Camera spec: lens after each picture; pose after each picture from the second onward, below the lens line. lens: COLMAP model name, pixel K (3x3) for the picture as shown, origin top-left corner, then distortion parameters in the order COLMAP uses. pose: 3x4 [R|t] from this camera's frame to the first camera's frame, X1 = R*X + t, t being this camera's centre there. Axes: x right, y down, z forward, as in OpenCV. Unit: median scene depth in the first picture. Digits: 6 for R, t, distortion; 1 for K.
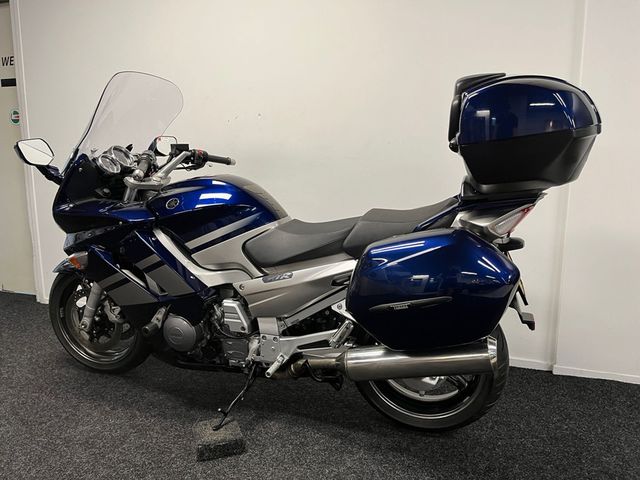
lens RADIAL K [[484.6, 0, 322.3], [0, 484.6, 238.8], [0, 0, 1]] dist [0.077851, -0.105196]
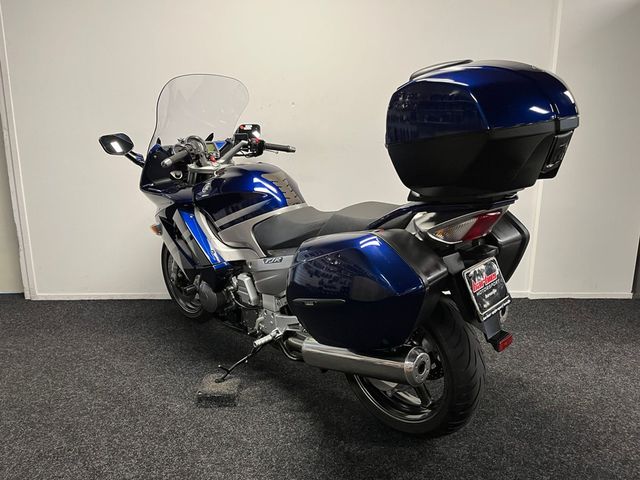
lens RADIAL K [[484.6, 0, 322.3], [0, 484.6, 238.8], [0, 0, 1]] dist [0.077851, -0.105196]
pose [[0.901401, 0.093004, -0.422878, 0.451580], [-0.071932, 0.995253, 0.065557, -0.045746], [0.426968, -0.028675, 0.903812, 0.056985]]
